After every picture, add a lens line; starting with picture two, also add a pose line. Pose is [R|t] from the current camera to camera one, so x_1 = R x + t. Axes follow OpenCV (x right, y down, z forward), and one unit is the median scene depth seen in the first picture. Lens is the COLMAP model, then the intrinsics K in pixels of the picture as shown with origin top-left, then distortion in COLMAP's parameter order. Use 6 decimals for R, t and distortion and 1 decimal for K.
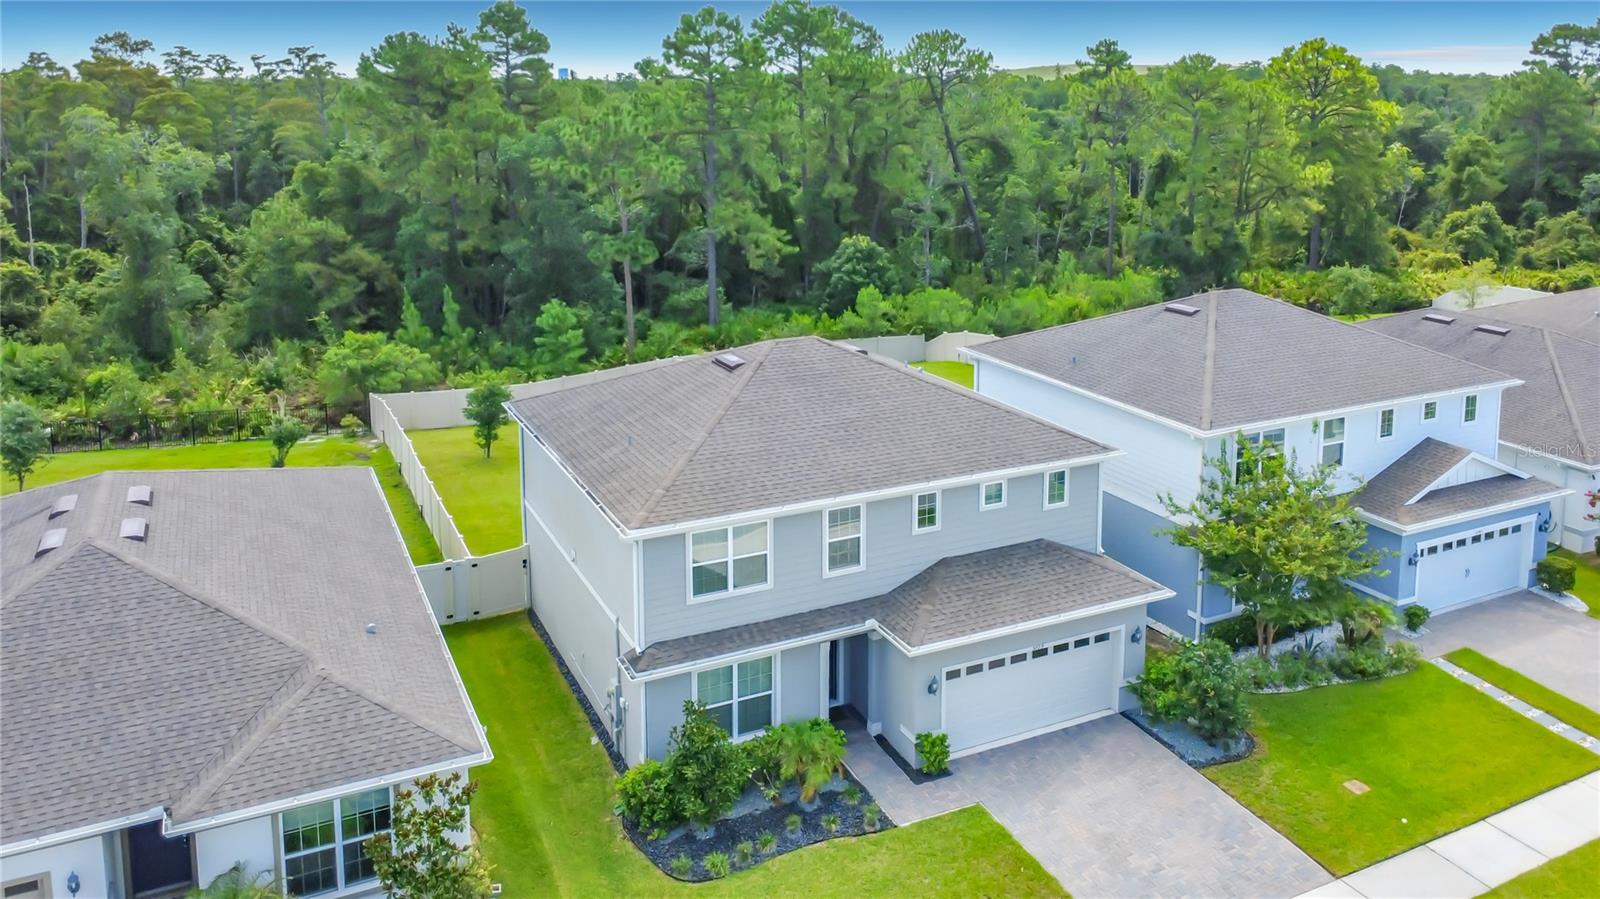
lens RADIAL K [[1185.8, 0, 808.8], [0, 1185.8, 274.5], [0, 0, 1]] dist [-0.001432, 0.002055]
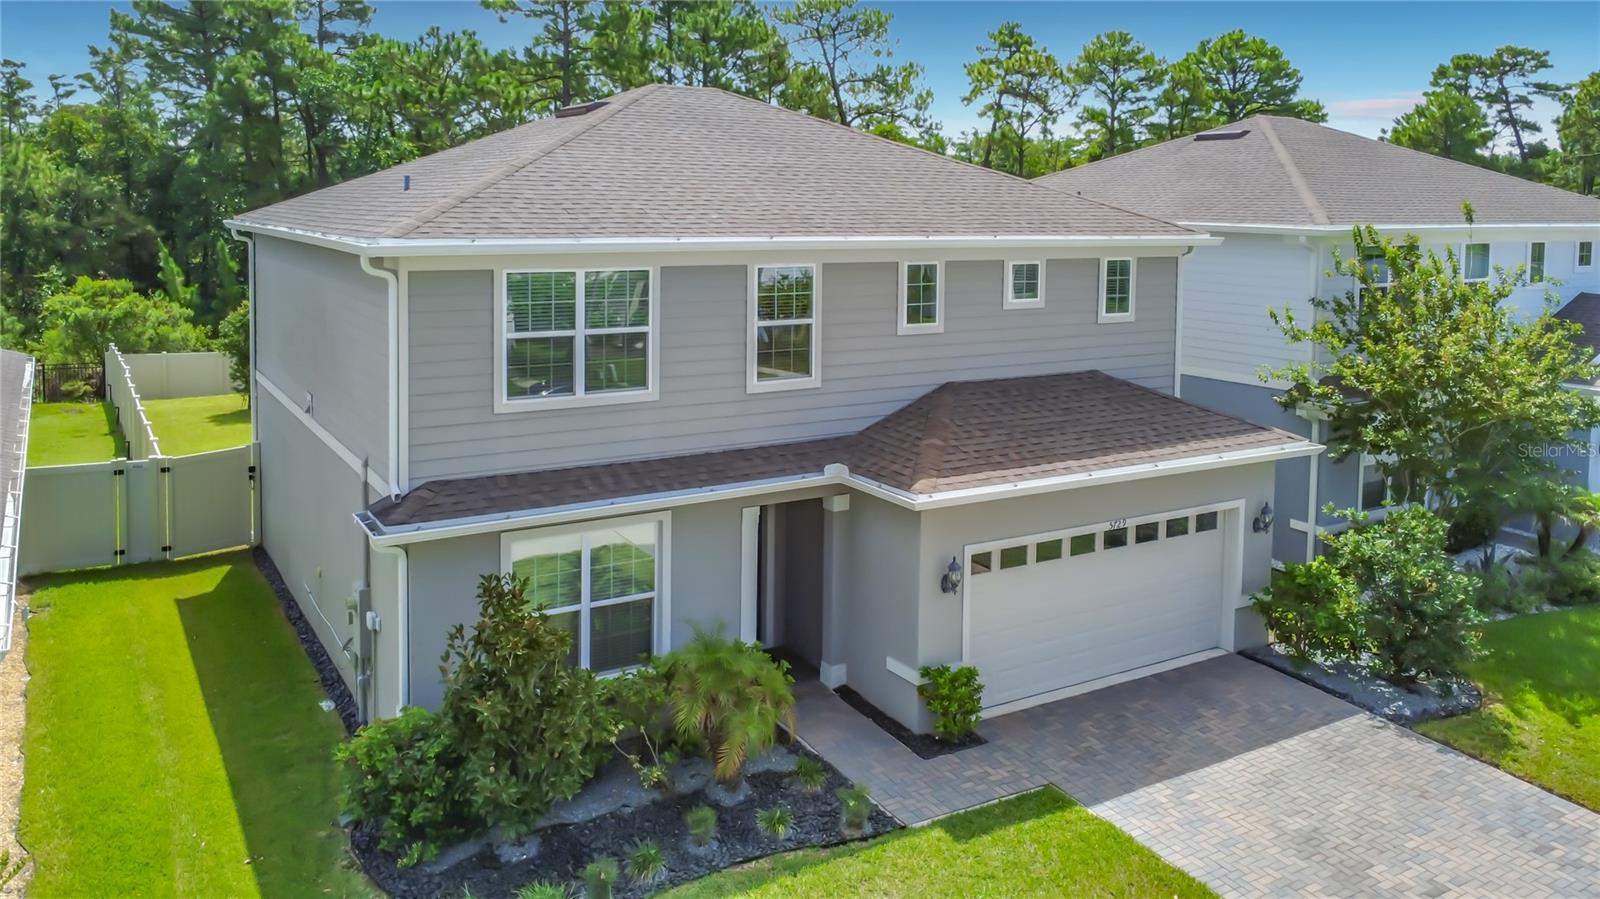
lens RADIAL K [[1185.8, 0, 760.1], [0, 1185.8, 311.5], [0, 0, 1]] dist [-0.001432, 0.002055]
pose [[0.996963, 0.005658, 0.077667, -0.024484], [-0.000992, 0.998199, -0.059983, 0.243826], [-0.077867, 0.059724, 0.995173, 0.431347]]
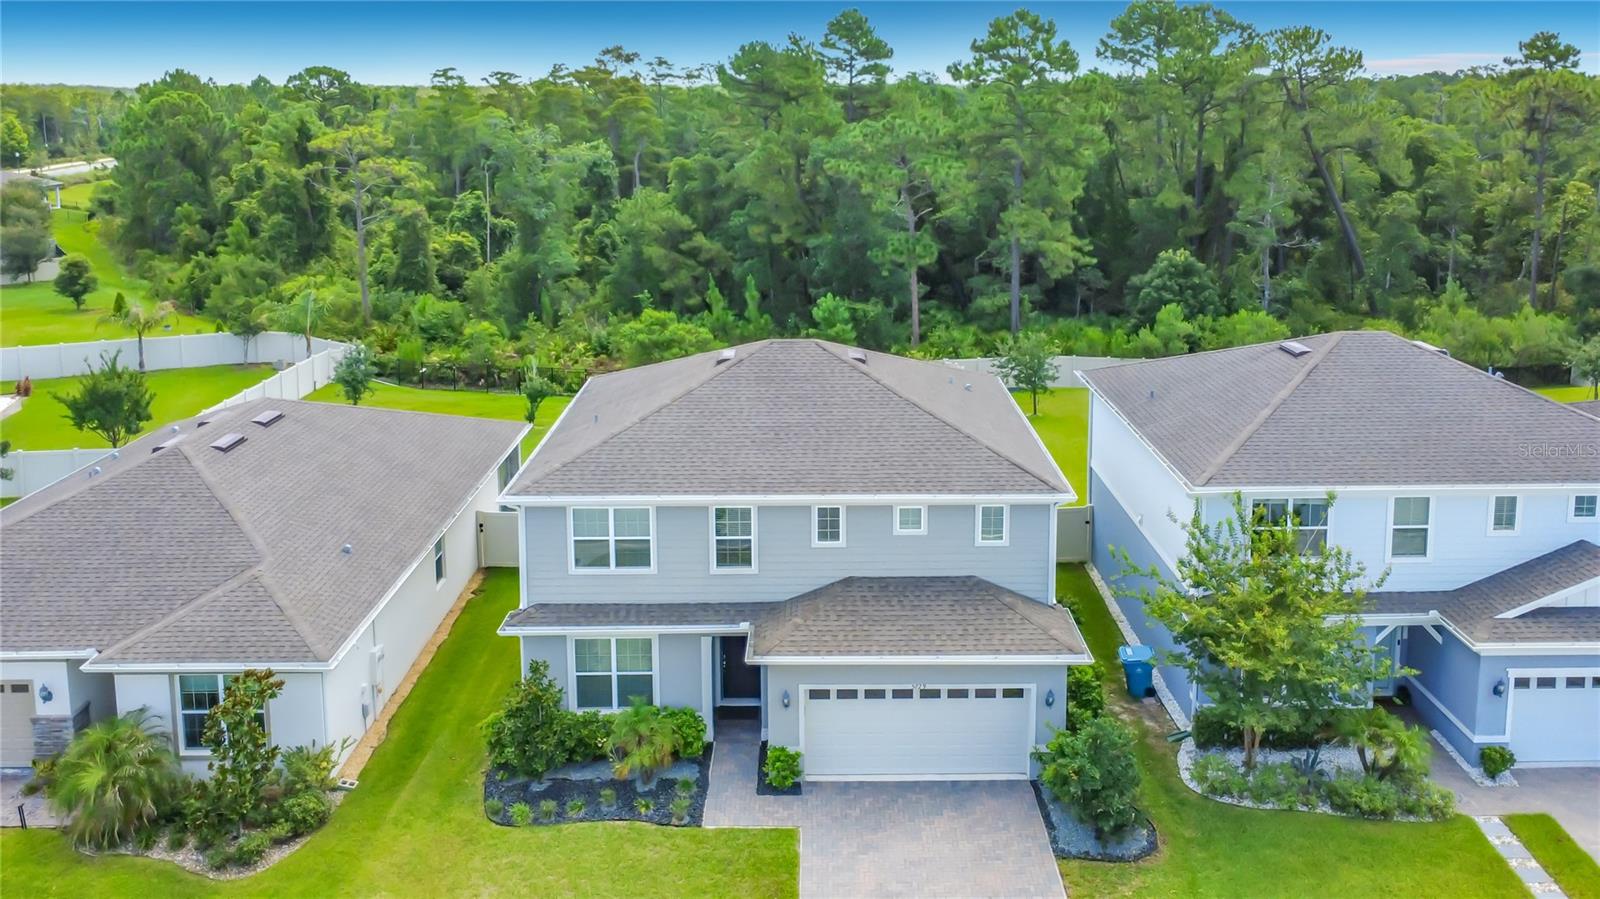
lens RADIAL K [[1185.8, 0, 826.5], [0, 1185.8, 259.9], [0, 0, 1]] dist [-0.001432, 0.002055]
pose [[0.904741, 0.056731, -0.422168, 0.502032], [-0.062629, 0.998037, -0.000101, -0.018911], [0.421333, 0.026531, 0.906518, 0.105230]]
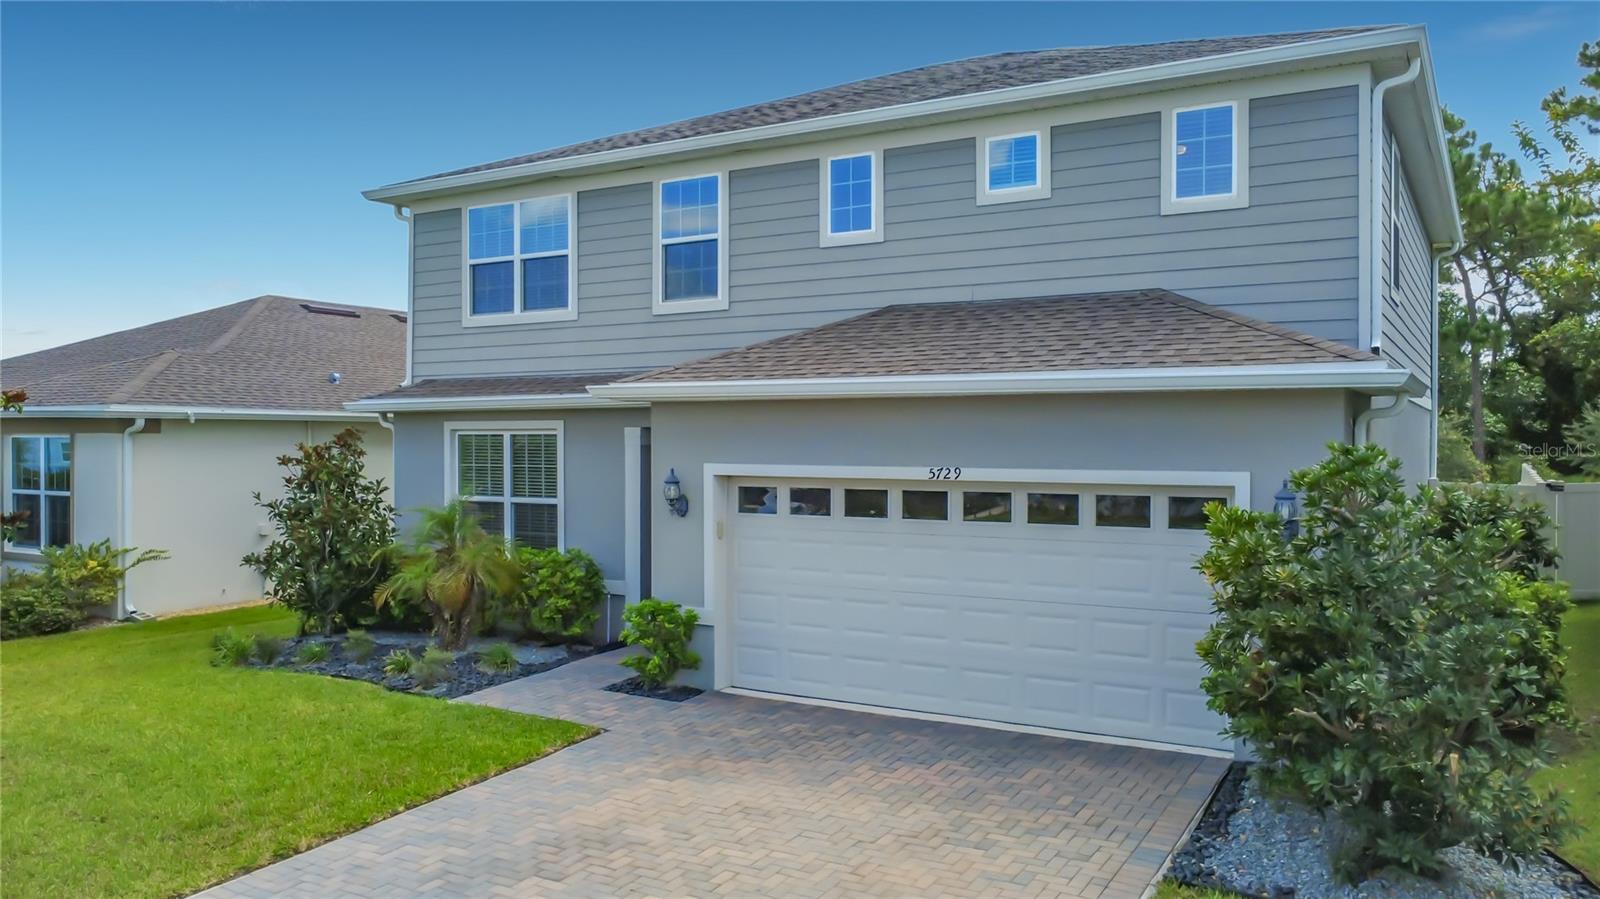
lens RADIAL K [[1185.8, 0, 805.7], [0, 1185.8, 449.0], [0, 0, 1]] dist [-0.001432, 0.002055]
pose [[0.550457, 0.004122, -0.834854, 0.485901], [-0.124576, 0.989198, -0.077254, 0.339472], [0.825517, 0.146527, 0.545024, 0.746920]]
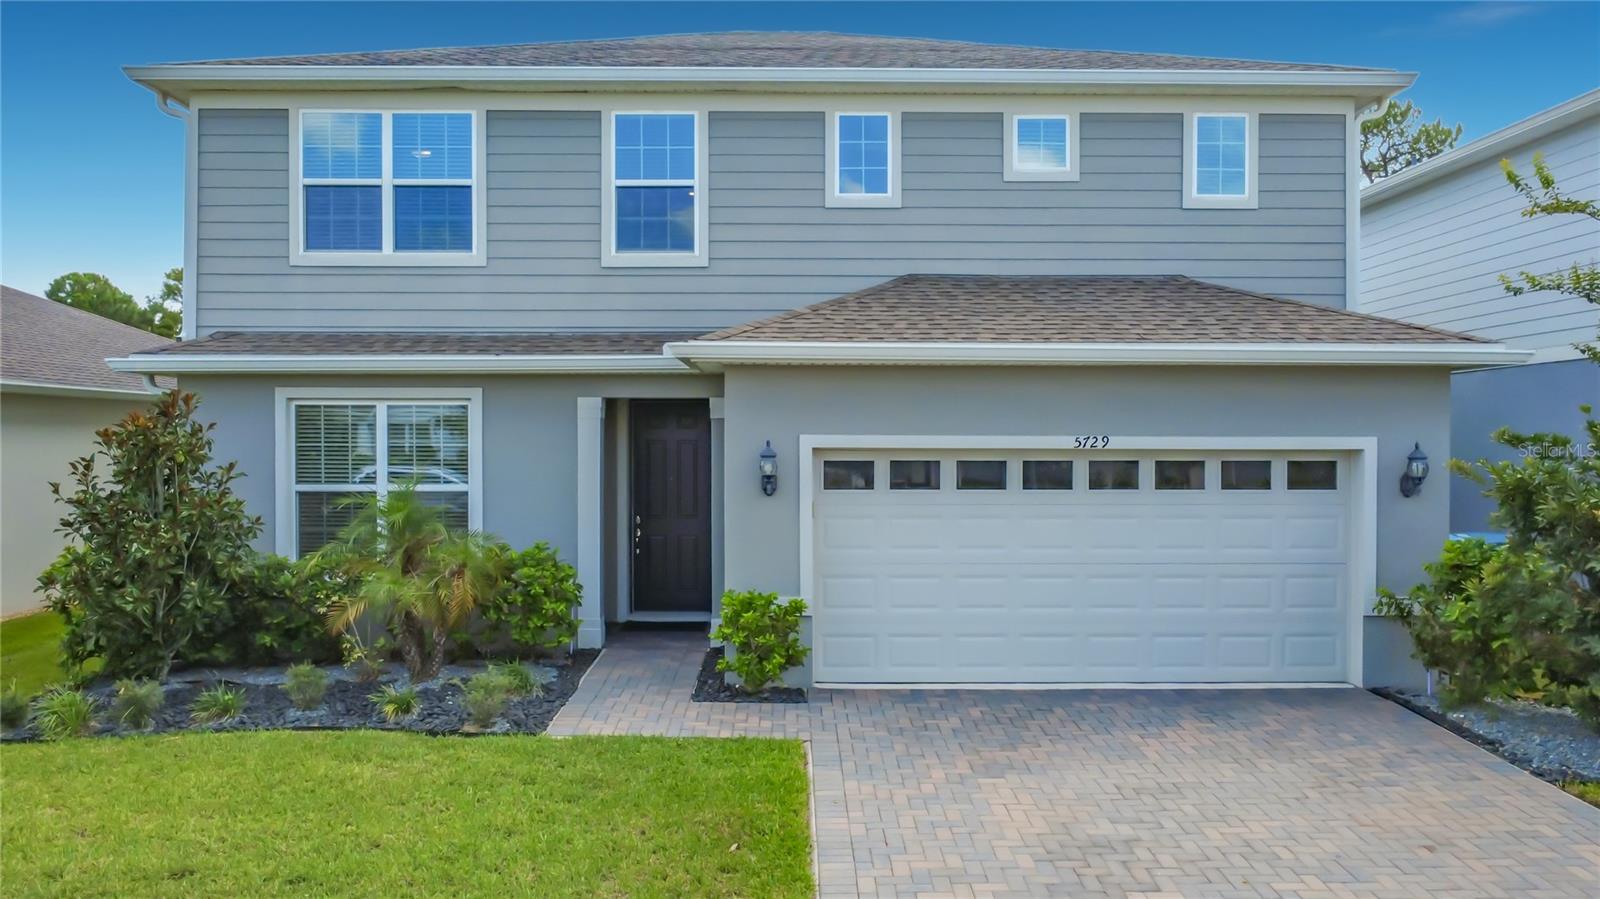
lens RADIAL K [[1185.8, 0, 799.1], [0, 1185.8, 442.4], [0, 0, 1]] dist [-0.001432, 0.002055]
pose [[0.902251, 0.000872, -0.431211, 0.272433], [-0.063547, 0.989349, -0.130962, 0.368804], [0.426504, 0.145563, 0.892696, 0.608644]]
